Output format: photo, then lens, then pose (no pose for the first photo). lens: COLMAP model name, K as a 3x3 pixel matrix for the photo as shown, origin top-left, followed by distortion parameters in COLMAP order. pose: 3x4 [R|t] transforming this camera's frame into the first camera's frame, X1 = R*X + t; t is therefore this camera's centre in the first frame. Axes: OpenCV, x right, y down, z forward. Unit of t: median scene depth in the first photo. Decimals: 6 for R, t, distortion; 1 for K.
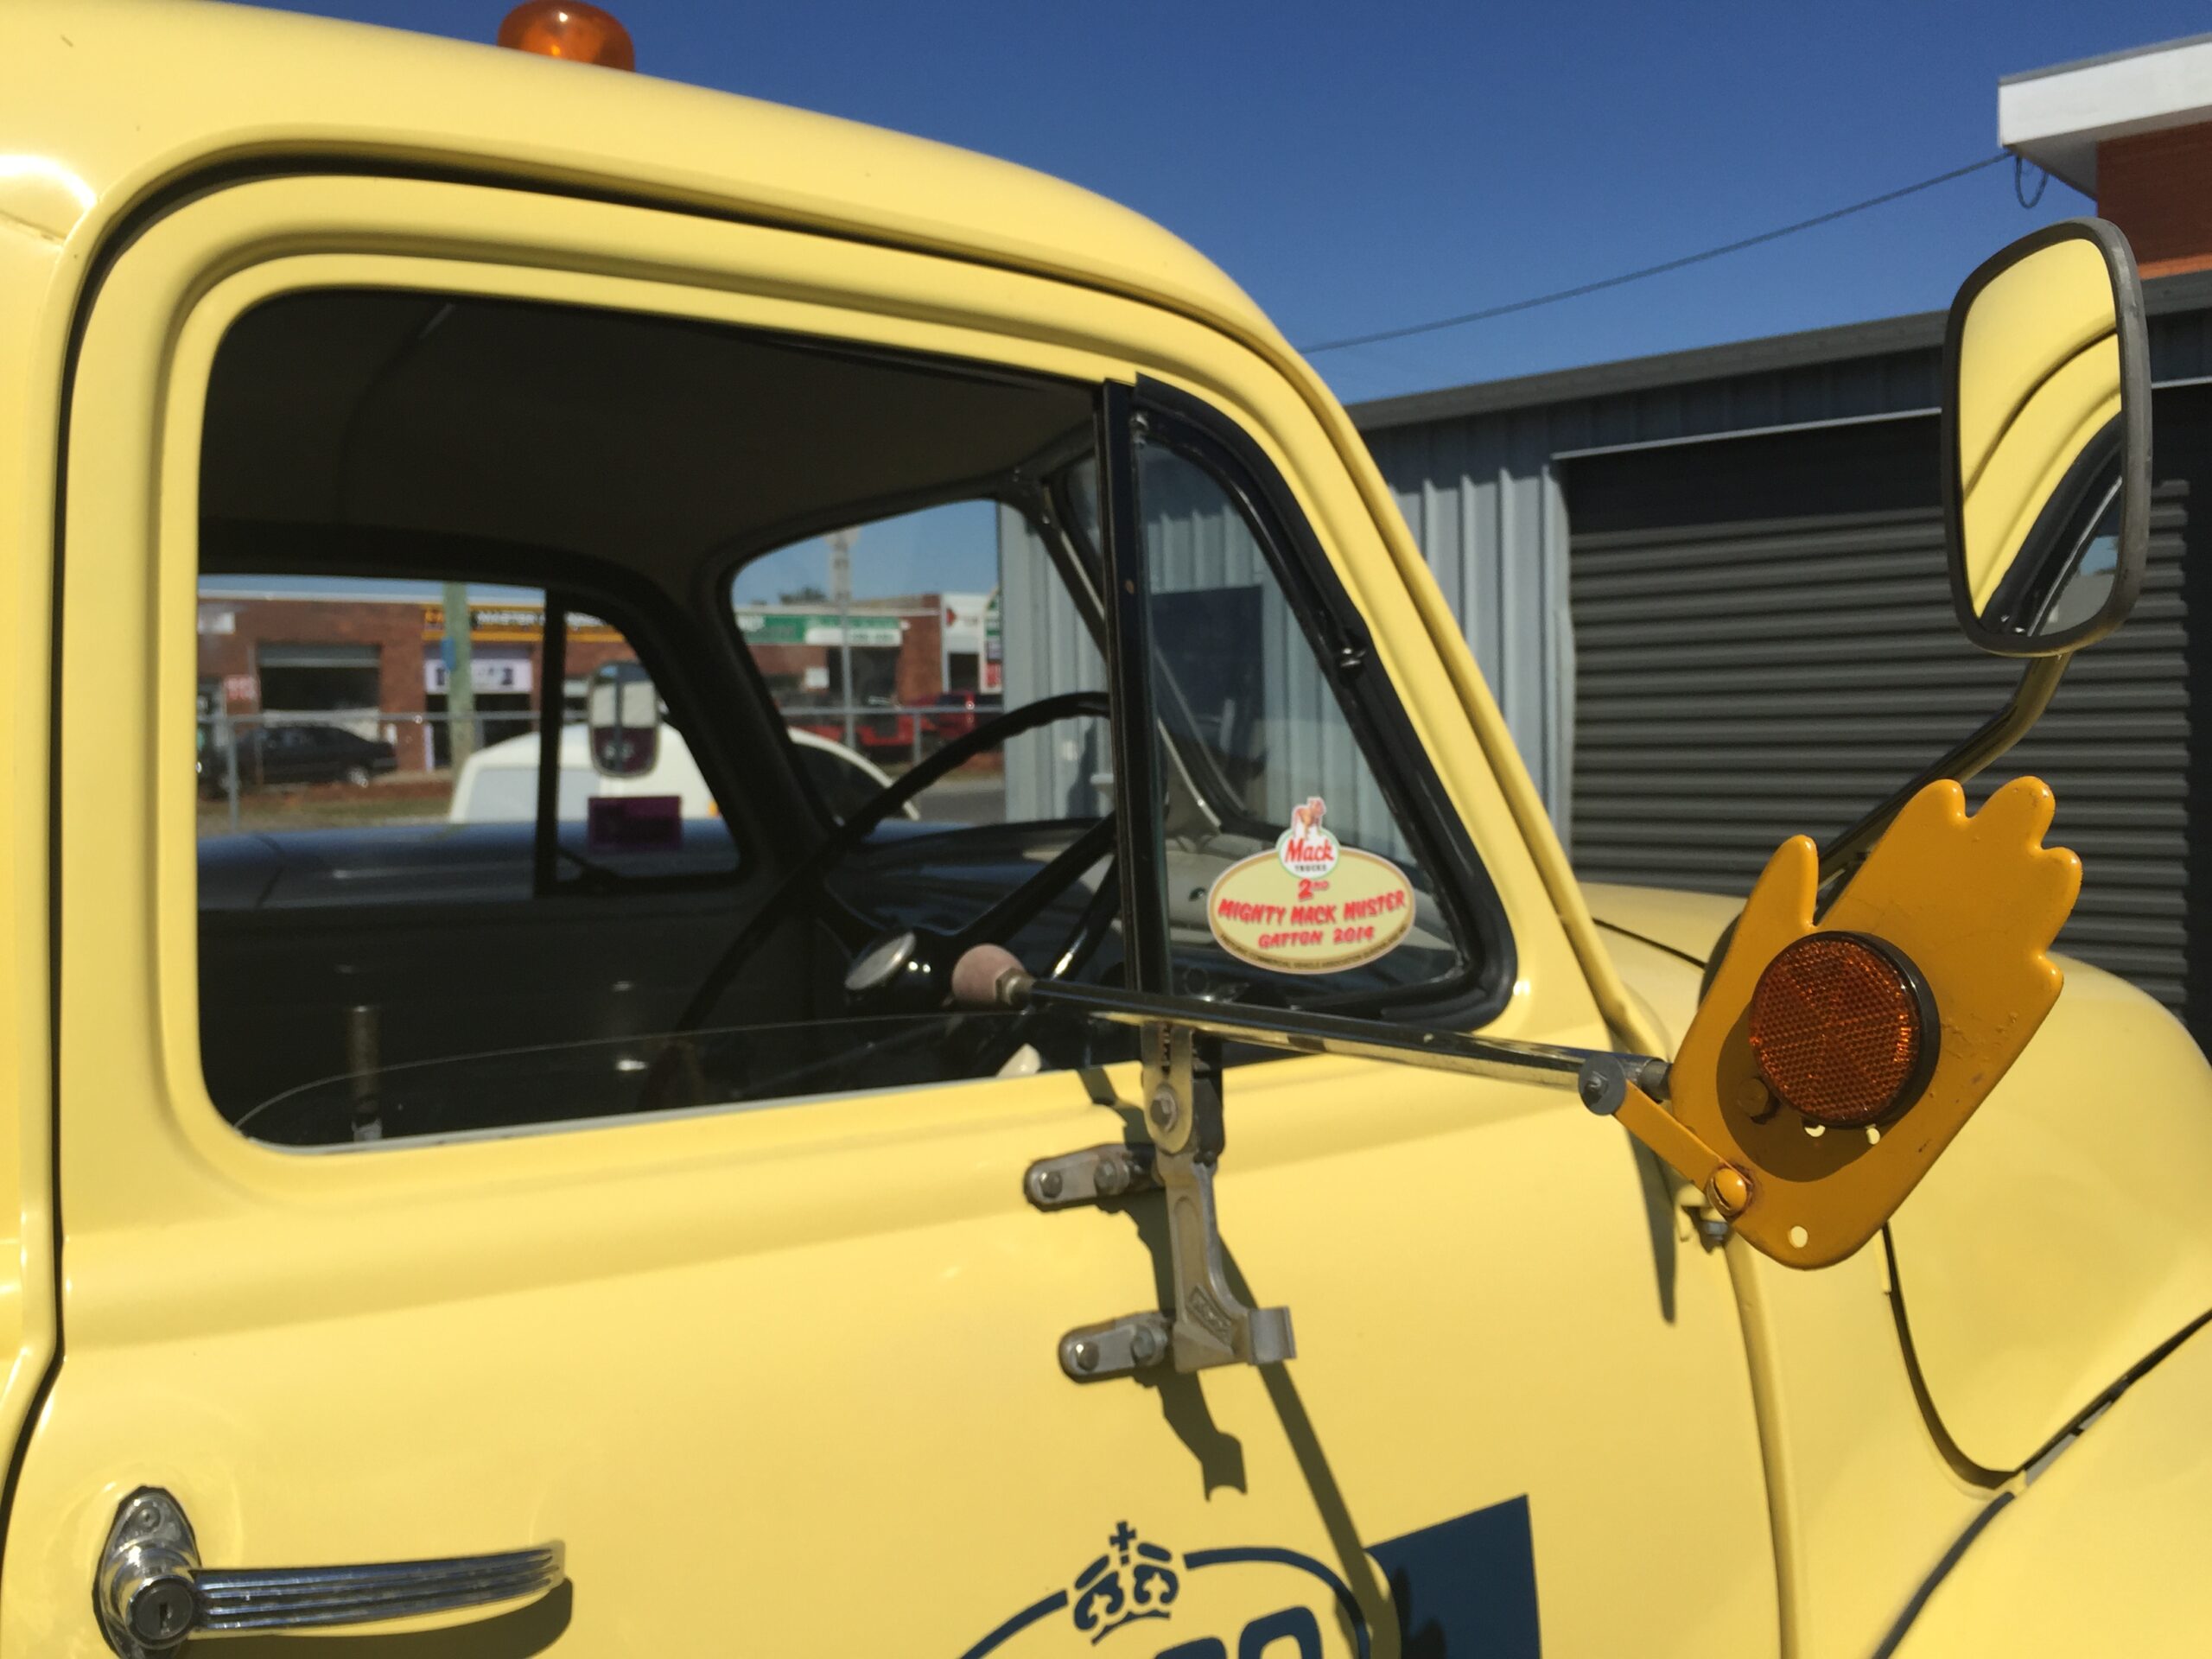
lens RADIAL K [[2356.8, 0, 1106.0], [0, 2356.8, 829.5], [0, 0, 1]] dist [0.258437, -0.437100]
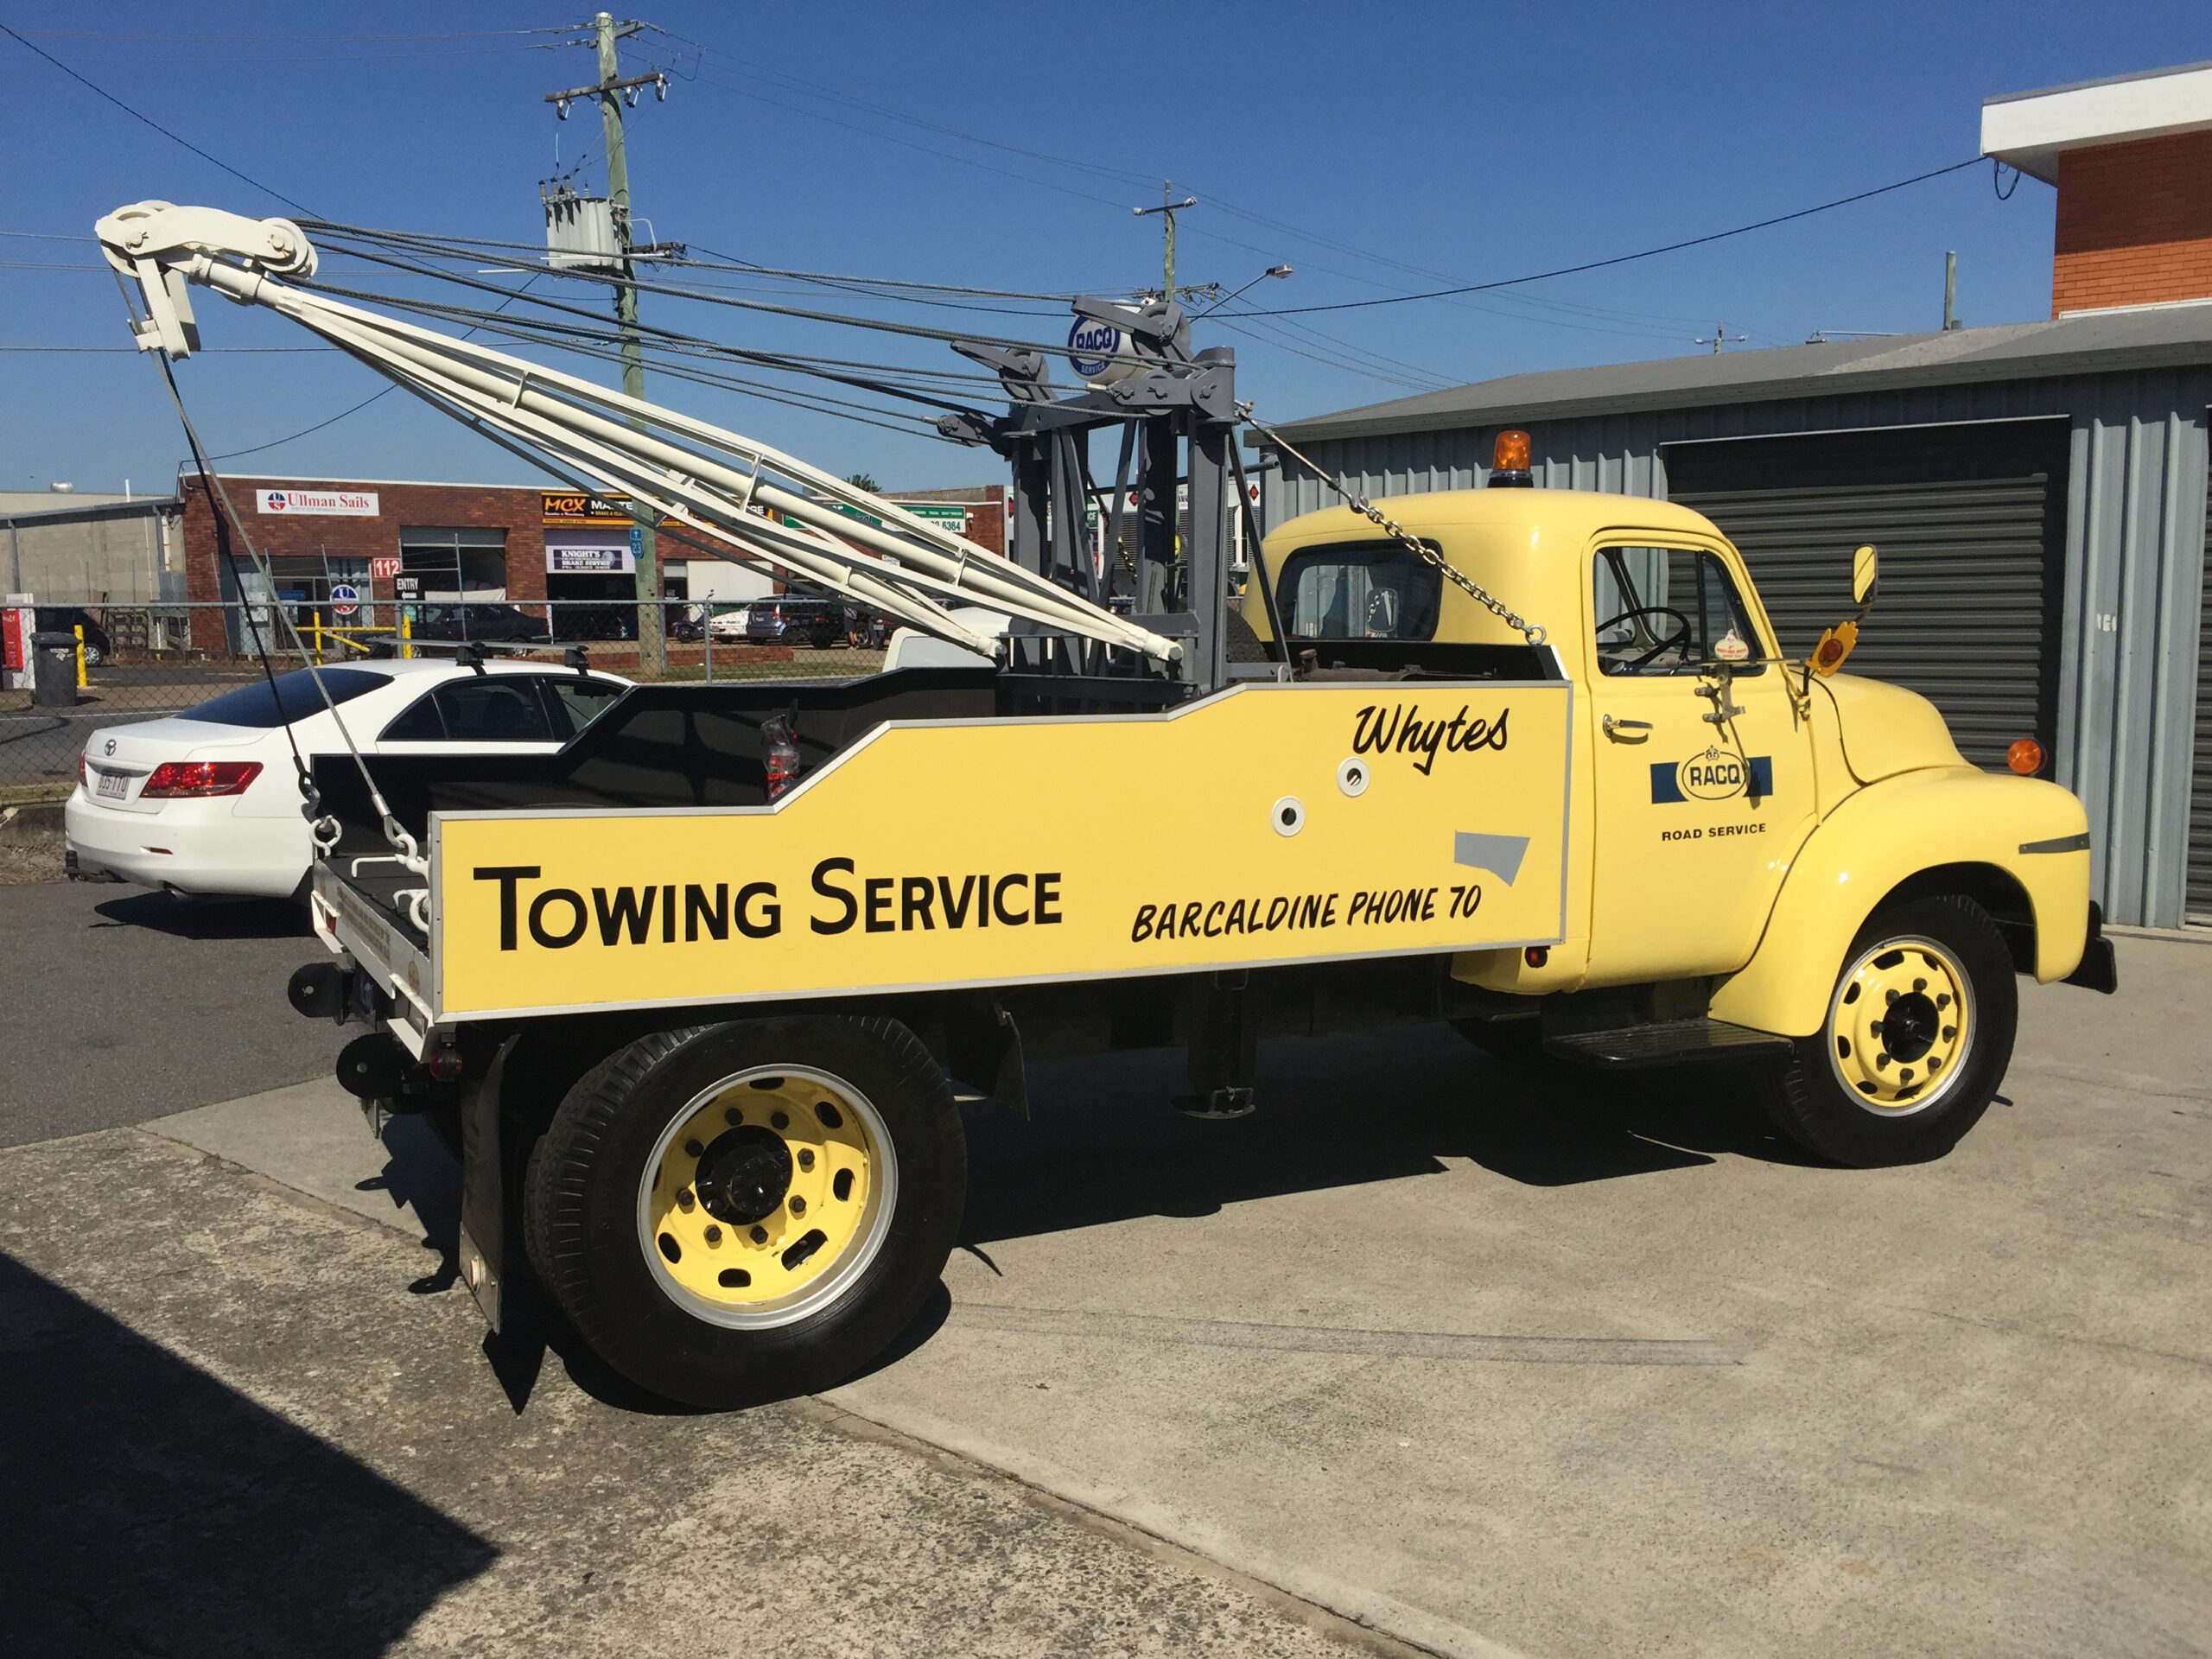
lens RADIAL K [[2356.8, 0, 1106.0], [0, 2356.8, 829.5], [0, 0, 1]] dist [0.258437, -0.437100]
pose [[0.999931, 0.011675, 0.001344, -1.206029], [-0.011726, 0.998780, 0.047964, 0.176391], [-0.000782, -0.047976, 0.998848, -4.002685]]
